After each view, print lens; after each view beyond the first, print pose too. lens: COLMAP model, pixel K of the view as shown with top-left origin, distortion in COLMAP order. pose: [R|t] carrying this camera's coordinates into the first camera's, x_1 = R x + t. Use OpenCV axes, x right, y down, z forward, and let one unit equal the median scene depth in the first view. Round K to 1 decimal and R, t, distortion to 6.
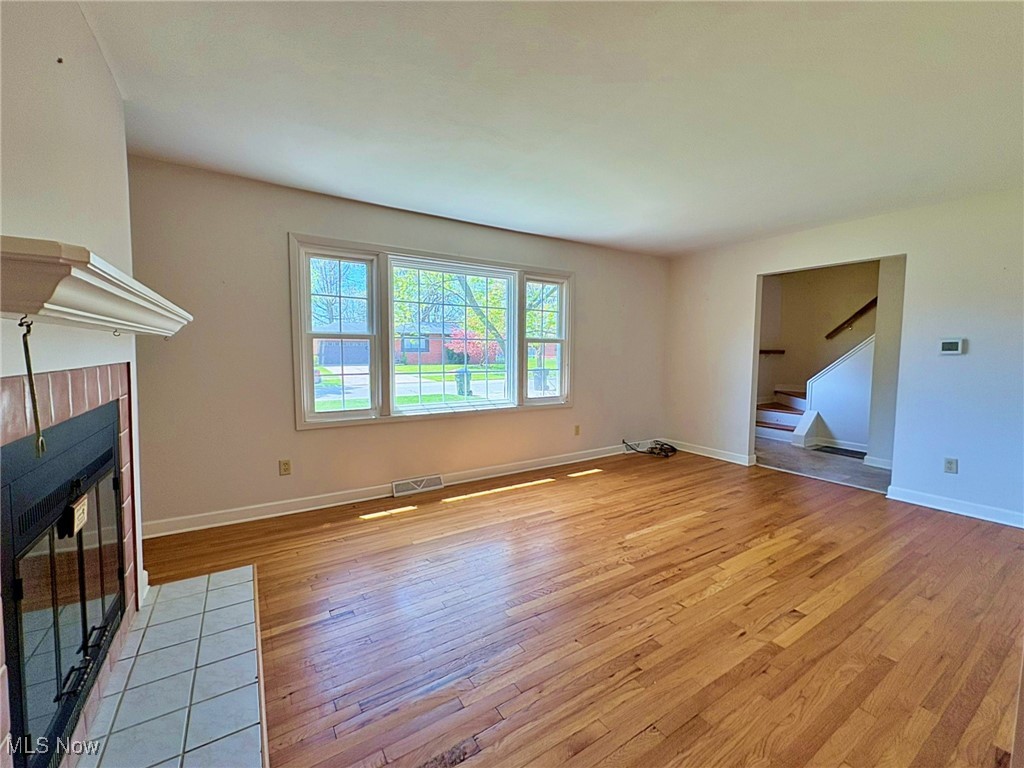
lens RADIAL K [[413.9, 0, 514.5], [0, 413.9, 385.1], [0, 0, 1]] dist [-0.003720, 0.001095]
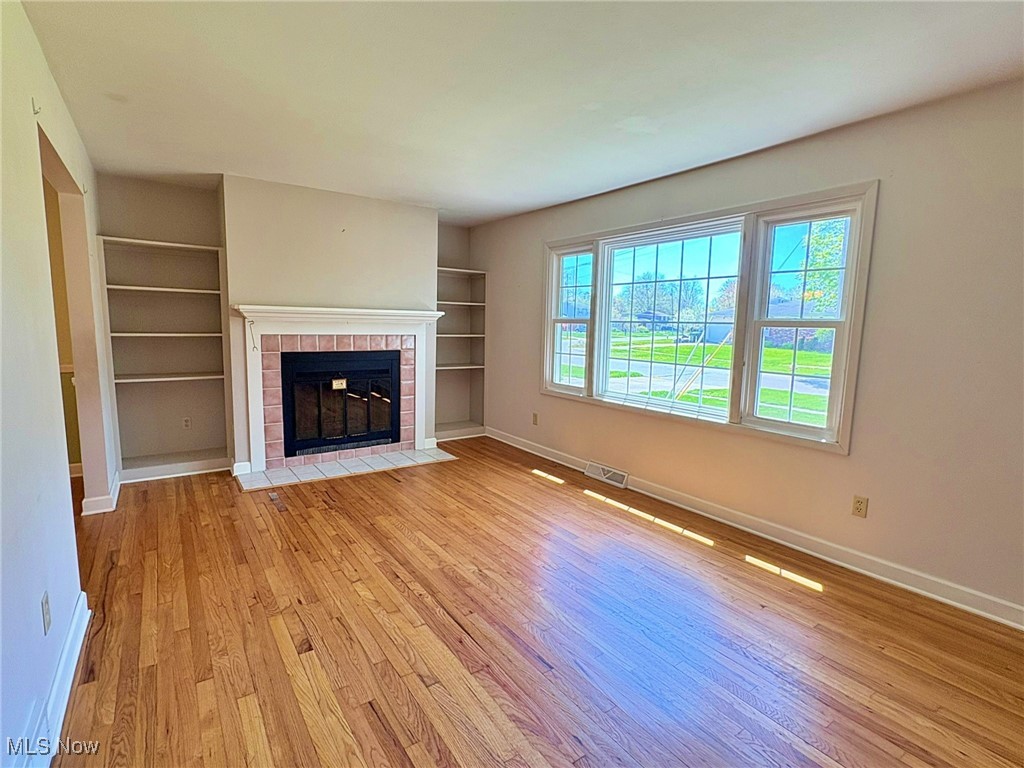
lens RADIAL K [[492.0, 0, 518.4], [0, 492.0, 383.8], [0, 0, 1]] dist [-0.002106, -0.000947]
pose [[0.066104, 0.115300, -0.991129, 0.991222], [-0.104614, 0.988628, 0.108032, -0.079408], [0.992314, 0.096545, 0.077414, 0.785793]]
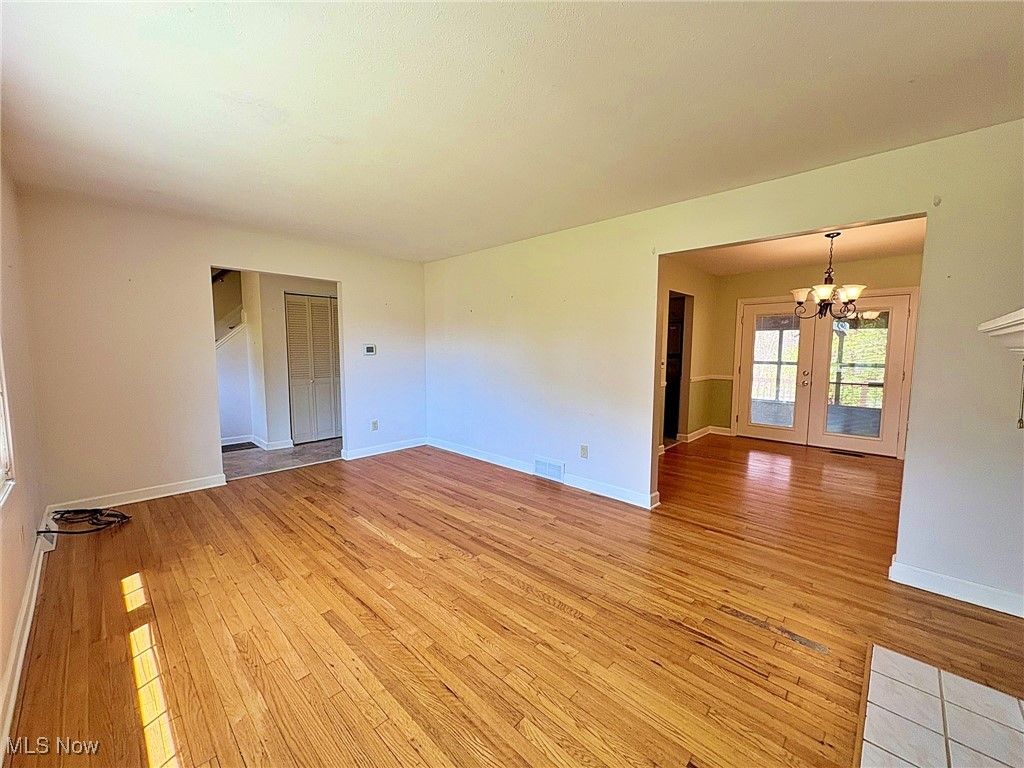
lens RADIAL K [[413.9, 0, 504.9], [0, 413.9, 385.5], [0, 0, 1]] dist [-0.003720, 0.001095]
pose [[-0.219865, -0.092128, 0.971170, -0.556252], [0.078221, 0.990660, 0.111686, -0.091391], [-0.972389, 0.100521, -0.210605, 0.830629]]
